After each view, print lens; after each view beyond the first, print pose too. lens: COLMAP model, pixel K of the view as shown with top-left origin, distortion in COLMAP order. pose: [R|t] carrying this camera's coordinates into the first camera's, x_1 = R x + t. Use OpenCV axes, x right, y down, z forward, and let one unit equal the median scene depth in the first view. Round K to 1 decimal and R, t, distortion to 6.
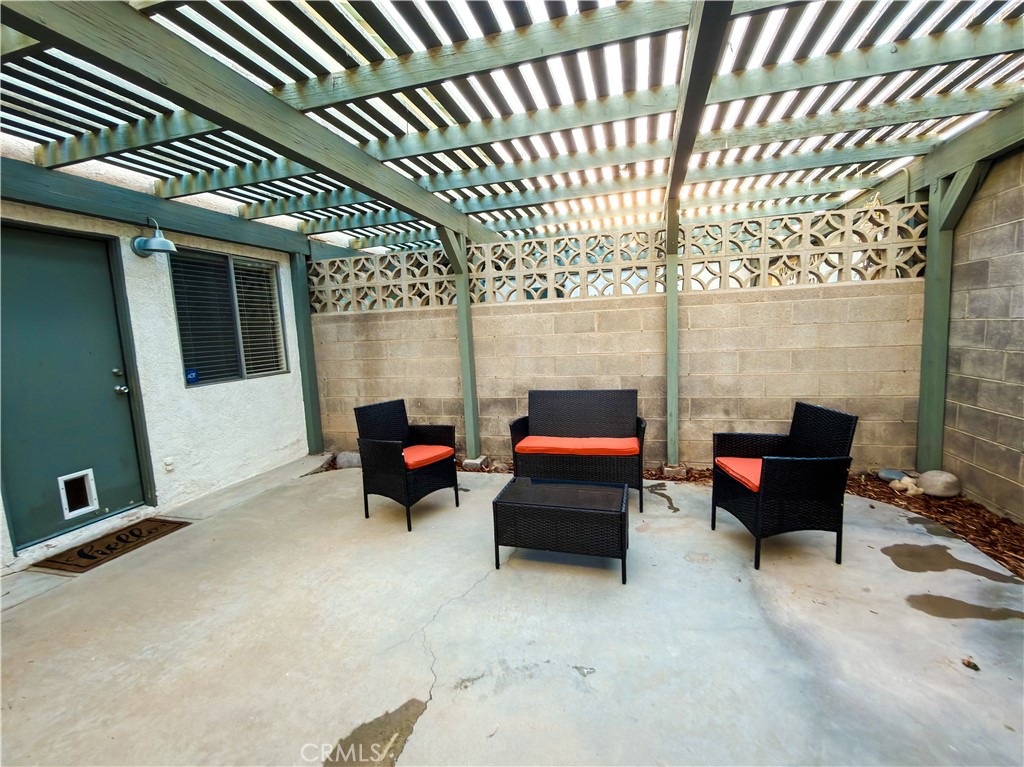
lens RADIAL K [[455.1, 0, 512.0], [0, 455.1, 383.5], [0, 0, 1]] dist [0.000154, 0.000183]
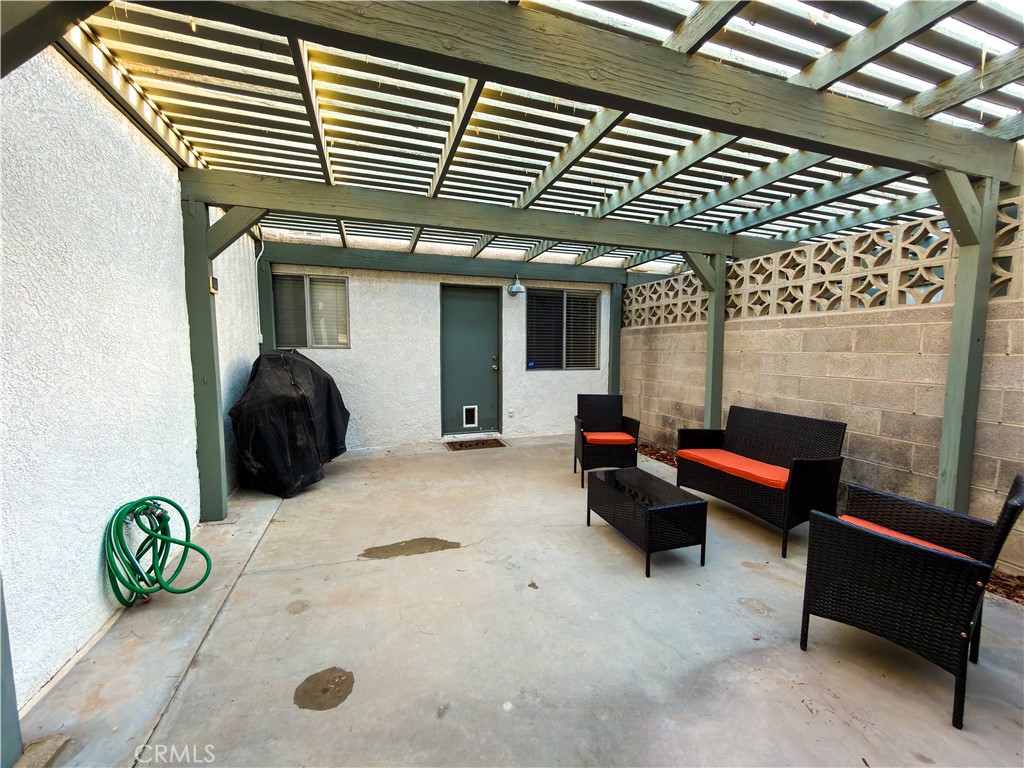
lens RADIAL K [[408.8, 0, 512.8], [0, 408.8, 383.5], [0, 0, 1]] dist [0.001617, 0.000029]
pose [[0.566040, 0.117574, -0.815951, 0.504958], [-0.130715, 0.990056, 0.051982, -0.016586], [0.813949, 0.077233, 0.575780, 0.086690]]
